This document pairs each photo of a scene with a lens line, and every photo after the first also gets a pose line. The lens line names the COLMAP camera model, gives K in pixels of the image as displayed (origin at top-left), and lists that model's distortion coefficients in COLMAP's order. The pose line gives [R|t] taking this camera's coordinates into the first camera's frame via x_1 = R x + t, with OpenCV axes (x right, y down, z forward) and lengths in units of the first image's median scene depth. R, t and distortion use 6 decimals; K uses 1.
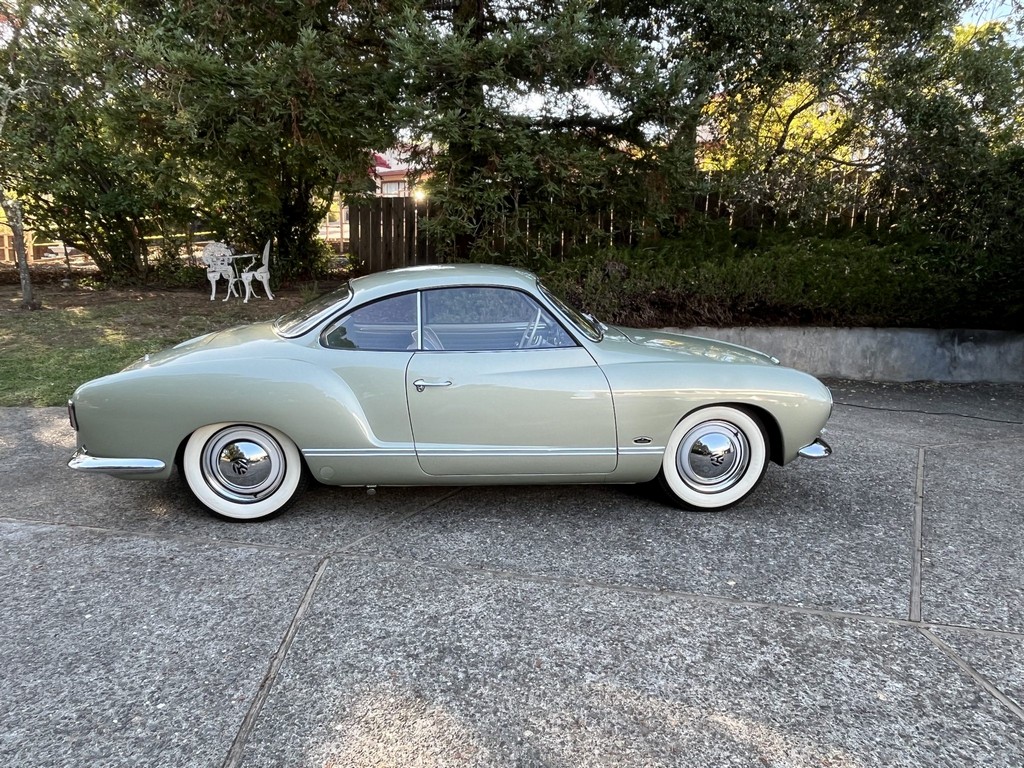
lens RADIAL K [[691.8, 0, 512.0], [0, 691.8, 384.0], [0, 0, 1]] dist [-0.001624, -0.002920]
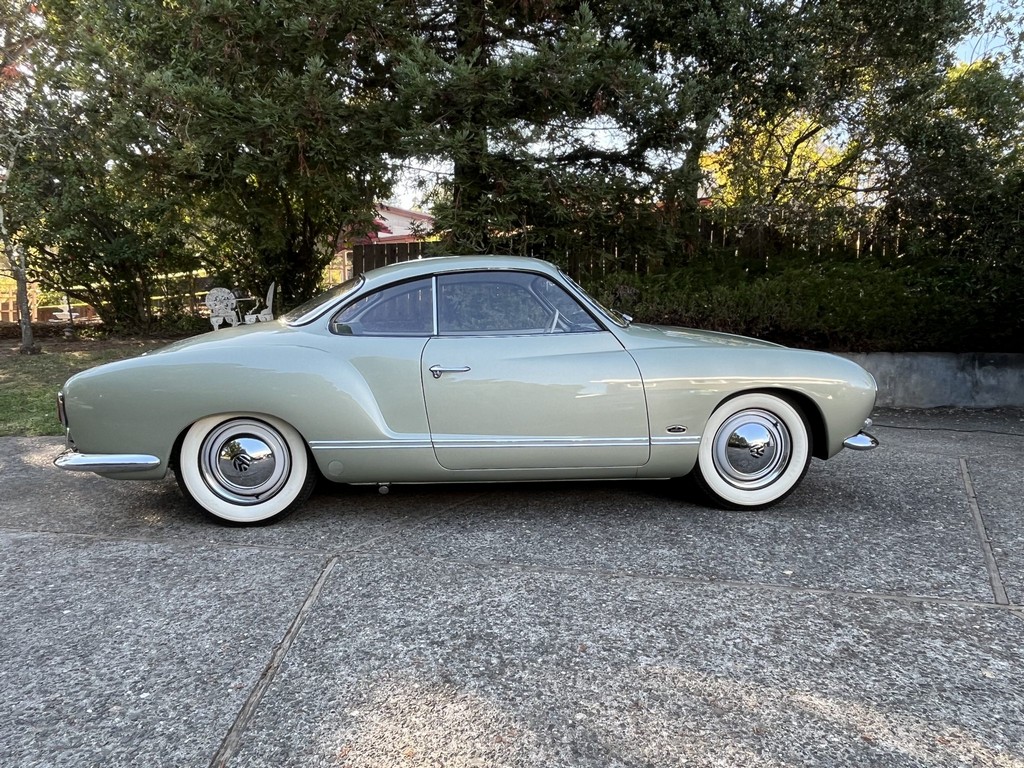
lens RADIAL K [[691.8, 0, 512.0], [0, 691.8, 384.0], [0, 0, 1]] dist [-0.001624, -0.002920]
pose [[0.999844, -0.017627, -0.000537, -0.030777], [0.017502, 0.995538, -0.092722, 0.106440], [0.002169, 0.092699, 0.995692, 0.074653]]
